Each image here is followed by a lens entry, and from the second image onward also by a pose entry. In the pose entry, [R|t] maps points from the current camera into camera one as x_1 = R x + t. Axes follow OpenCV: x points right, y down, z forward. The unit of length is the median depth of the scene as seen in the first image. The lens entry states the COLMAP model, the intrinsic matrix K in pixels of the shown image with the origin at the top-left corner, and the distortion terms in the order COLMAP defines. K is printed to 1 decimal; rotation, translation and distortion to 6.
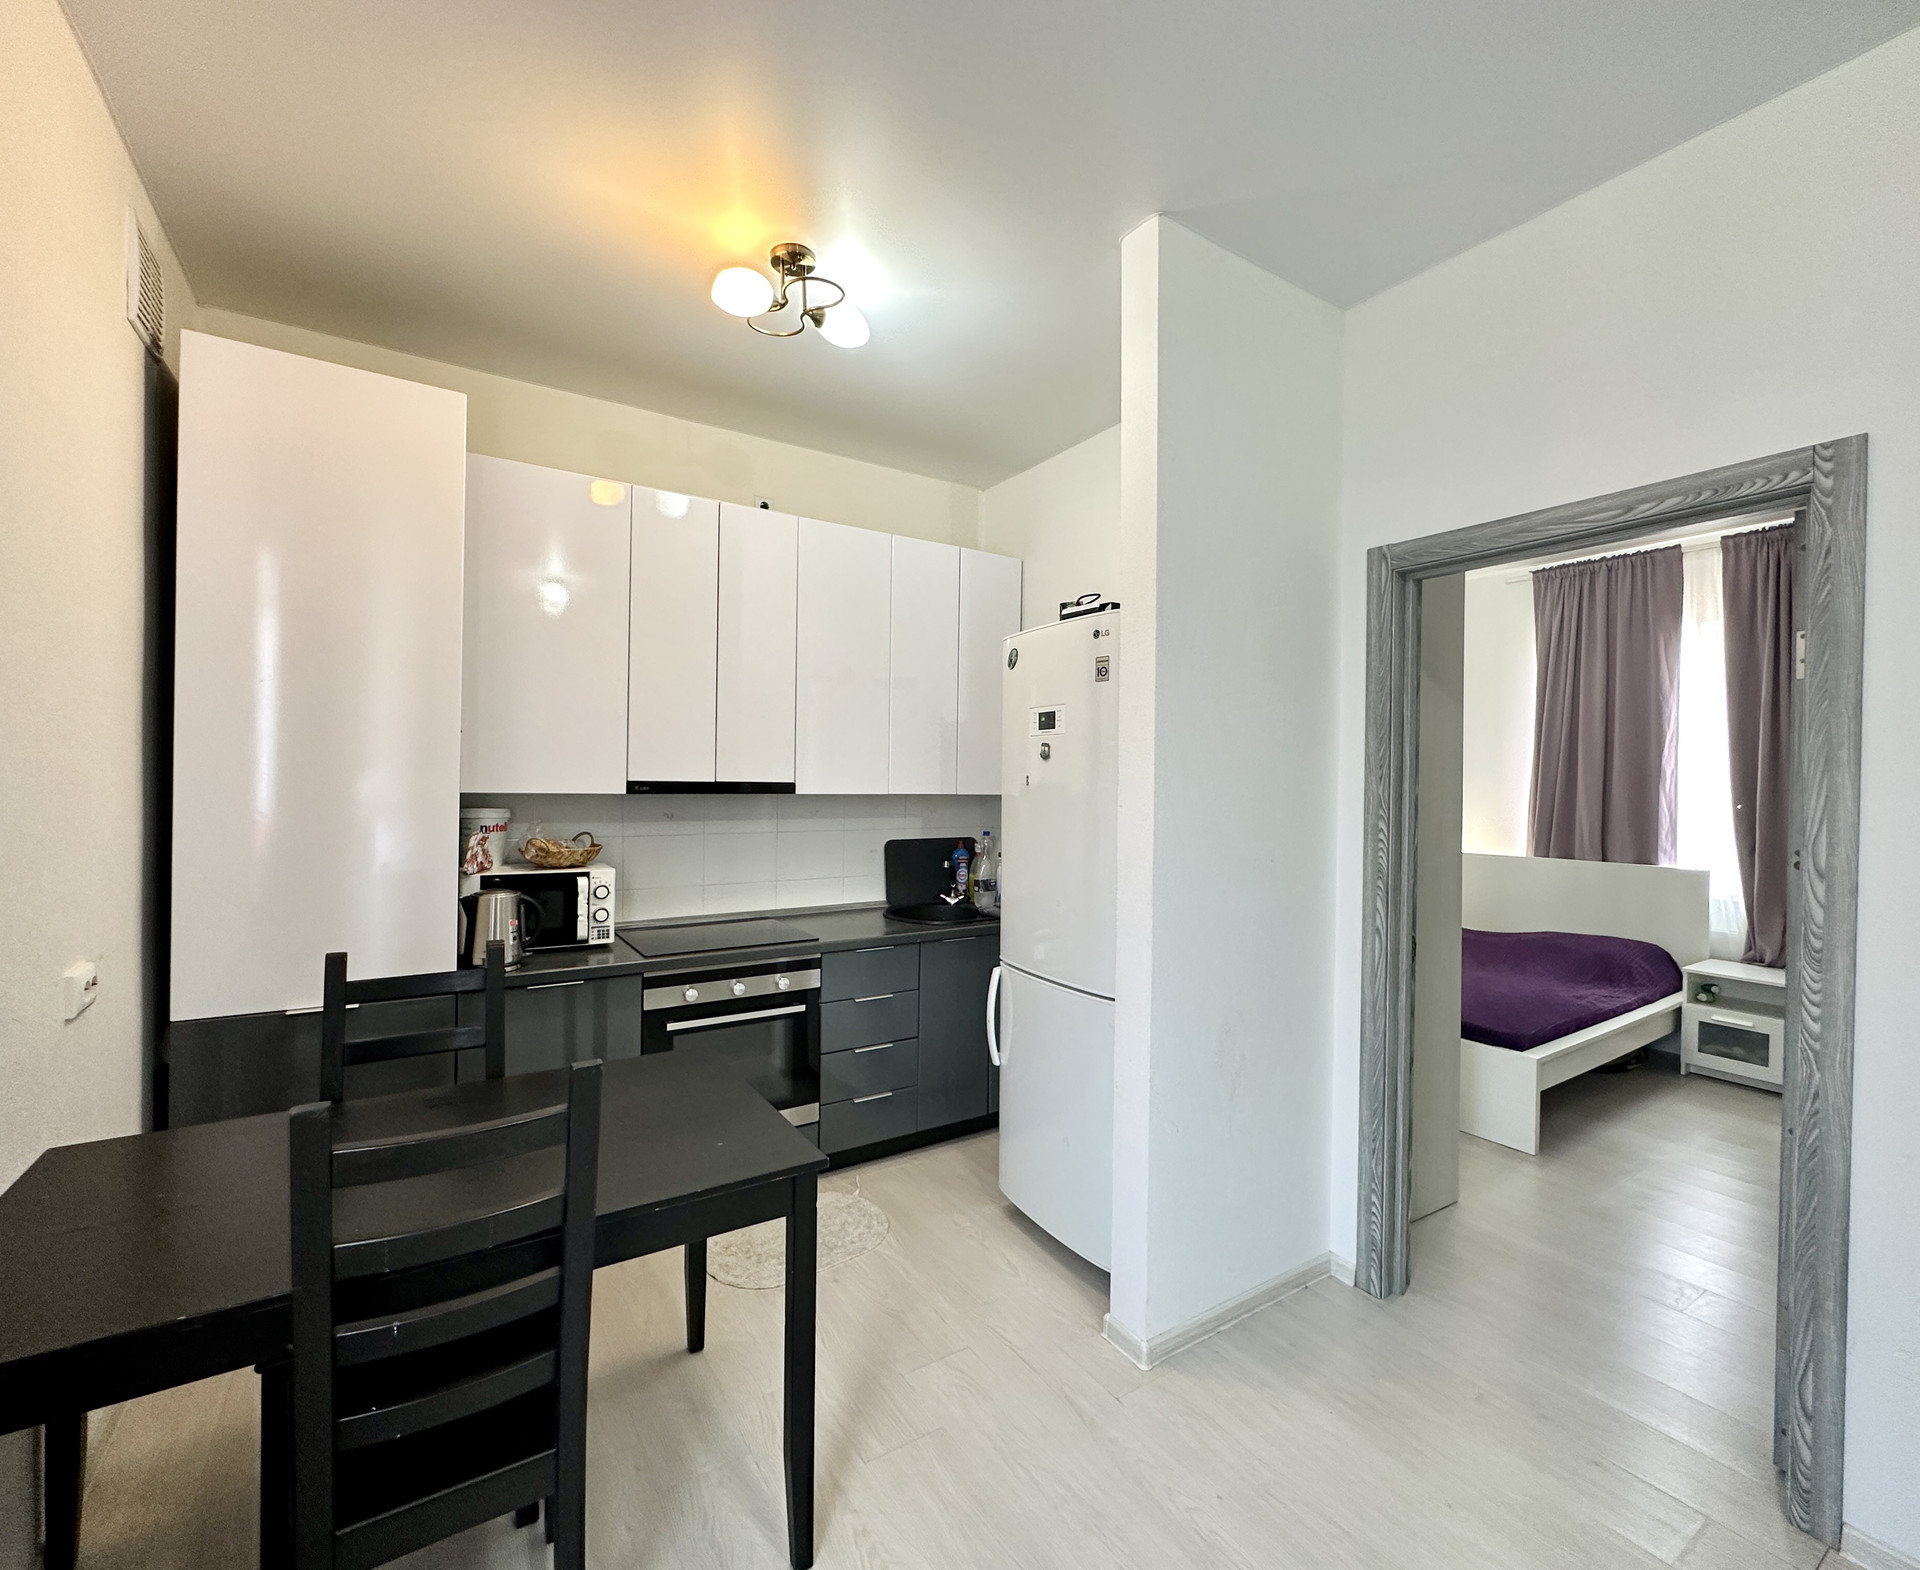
lens RADIAL K [[825.3, 0, 944.6], [0, 825.3, 786.9], [0, 0, 1]] dist [0.000784, 0.000011]
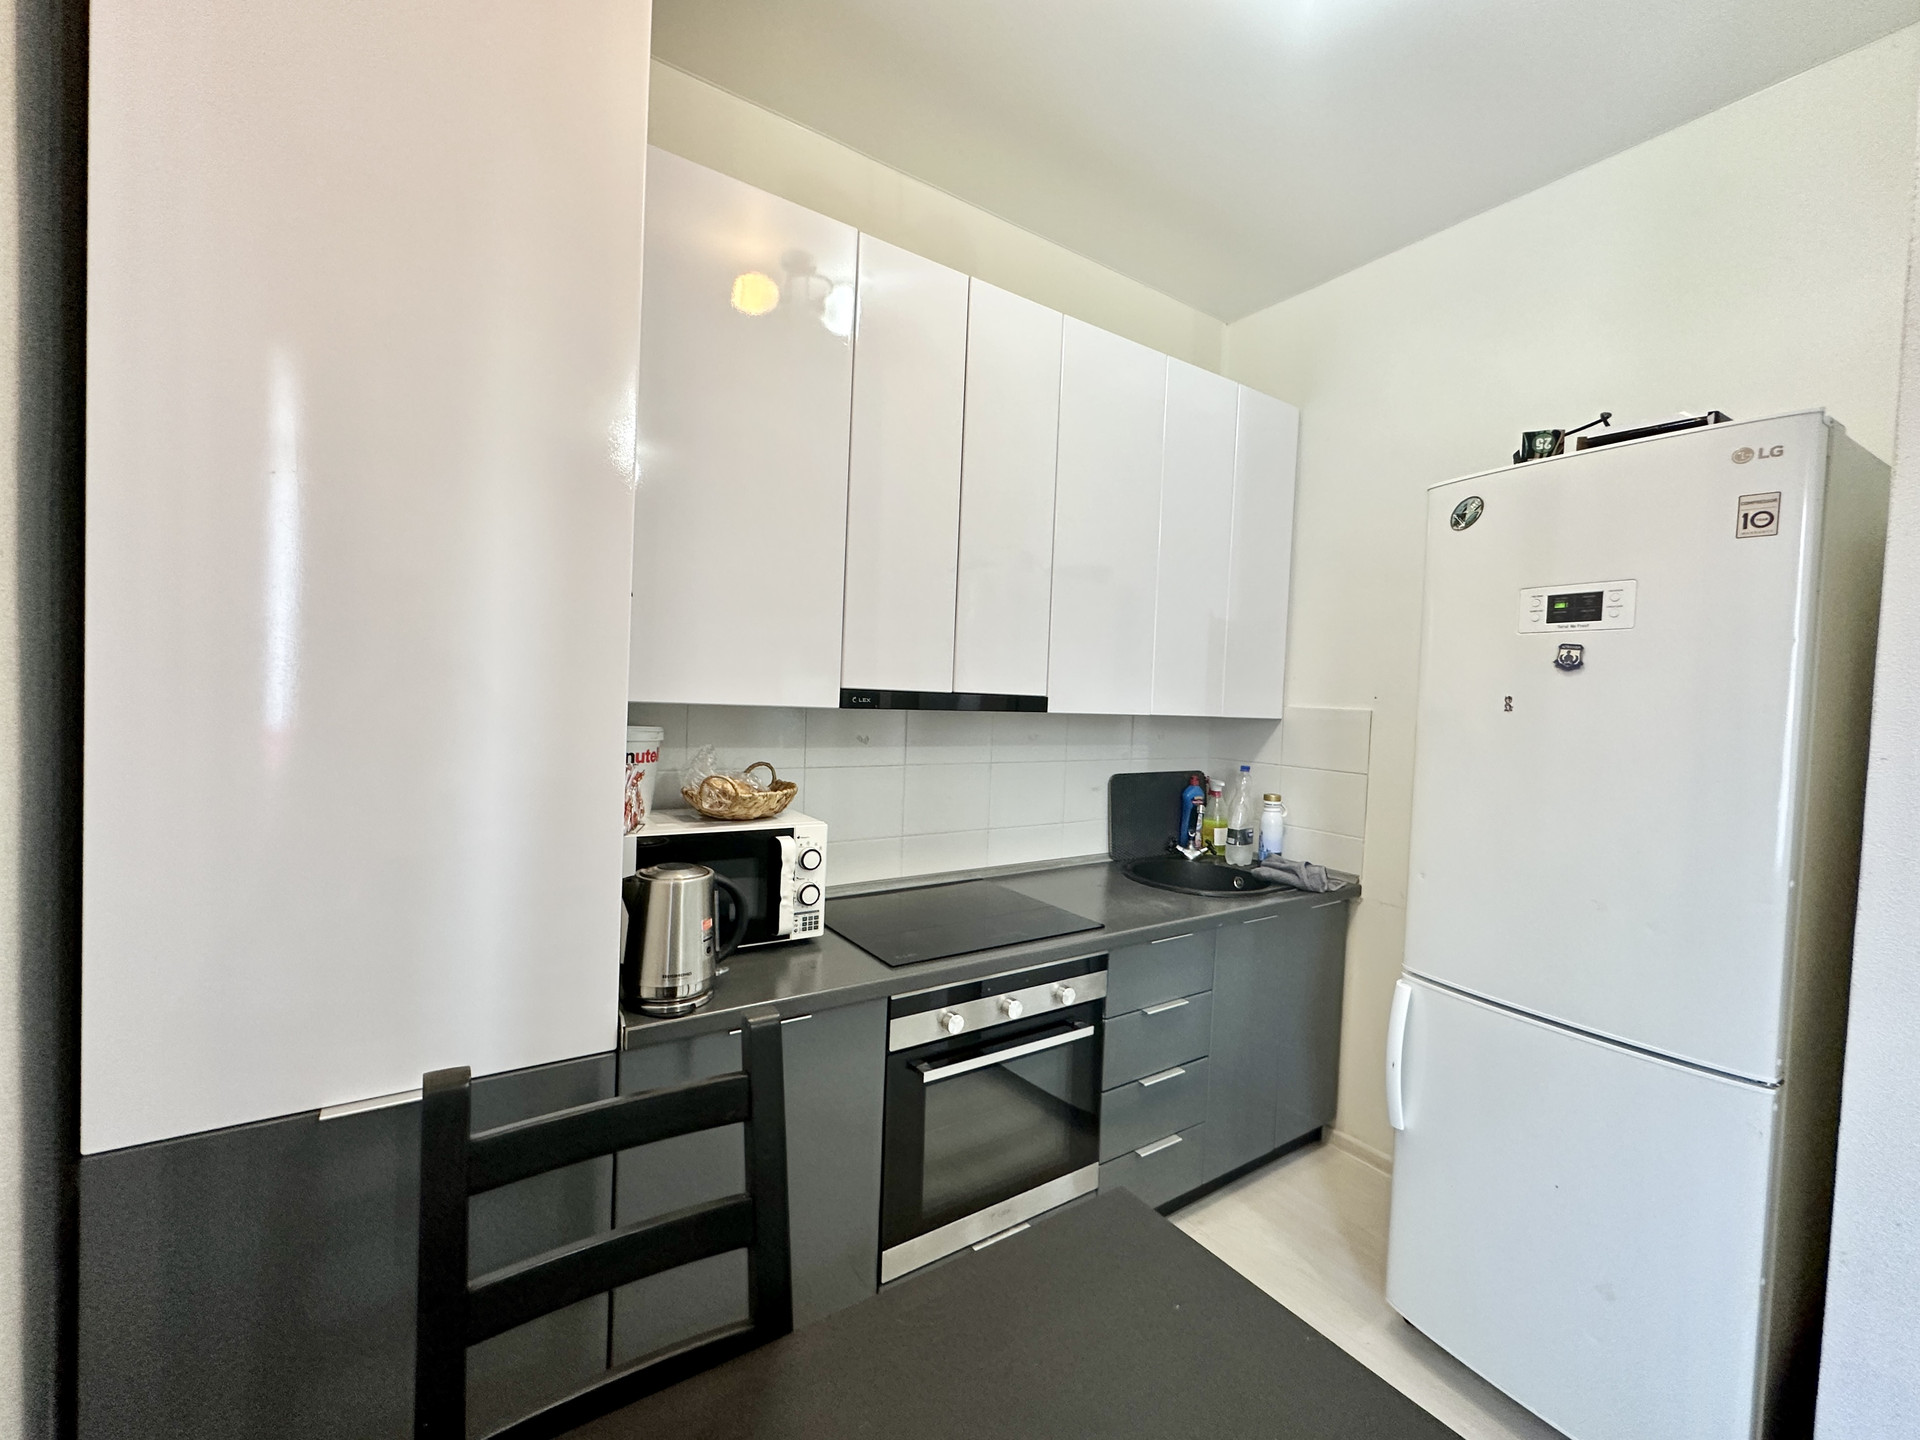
lens RADIAL K [[775.8, 0, 958.0], [0, 775.8, 725.7], [0, 0, 1]] dist [-0.005554, -0.000158]
pose [[0.999293, 0.023656, 0.029238, -0.320795], [-0.024557, 0.999223, 0.030838, 0.001431], [-0.028486, -0.031535, 0.999097, 0.395065]]
